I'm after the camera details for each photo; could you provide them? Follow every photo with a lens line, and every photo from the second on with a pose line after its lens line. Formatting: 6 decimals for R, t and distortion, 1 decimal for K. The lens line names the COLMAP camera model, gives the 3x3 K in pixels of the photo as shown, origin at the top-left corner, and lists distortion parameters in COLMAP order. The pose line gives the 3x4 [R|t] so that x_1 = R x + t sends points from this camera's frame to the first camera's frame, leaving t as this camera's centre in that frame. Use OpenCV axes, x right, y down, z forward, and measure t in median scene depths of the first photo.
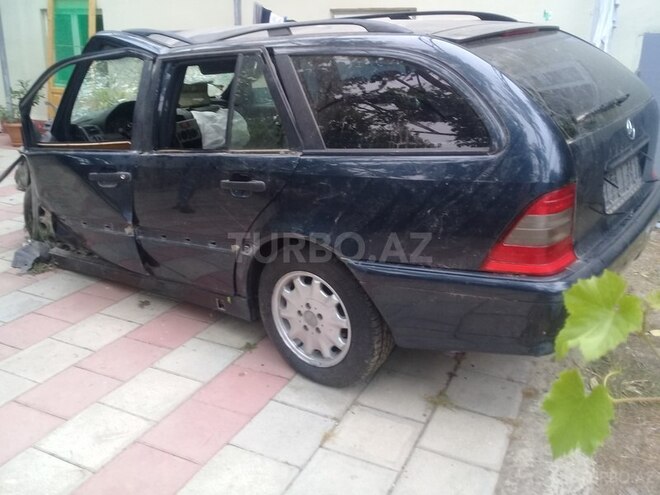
lens RADIAL K [[604.1, 0, 332.8], [0, 604.1, 245.2], [0, 0, 1]] dist [0.119730, -0.207348]
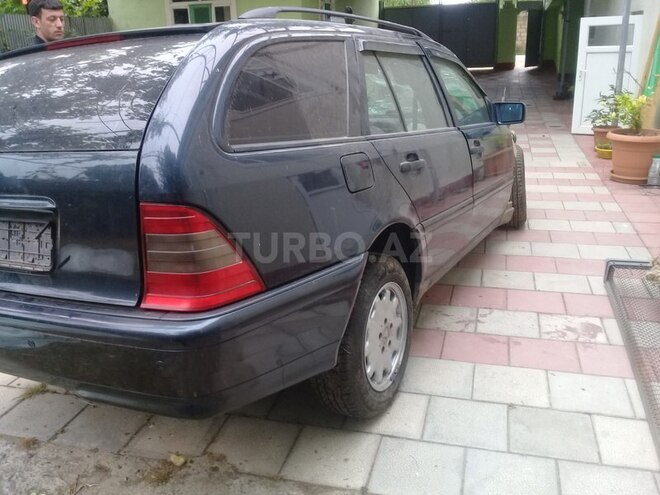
lens RADIAL K [[604.1, 0, 332.8], [0, 604.1, 245.2], [0, 0, 1]] dist [0.119730, -0.207348]
pose [[0.166168, 0.285772, -0.943781, 1.161918], [-0.289376, 0.929080, 0.230371, -0.363958], [0.942682, 0.234827, 0.237079, 1.135233]]
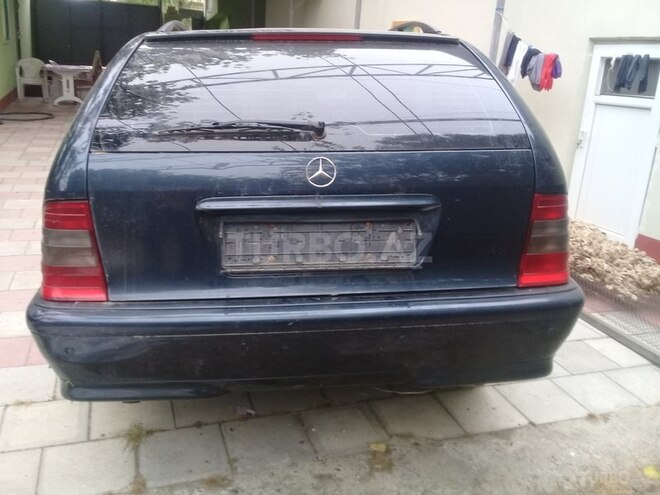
lens RADIAL K [[604.1, 0, 332.8], [0, 604.1, 245.2], [0, 0, 1]] dist [0.119730, -0.207348]
pose [[0.692648, 0.239761, -0.680259, 0.892827], [-0.283468, 0.957733, 0.048927, -0.133254], [0.663238, 0.158942, 0.731337, 0.469740]]
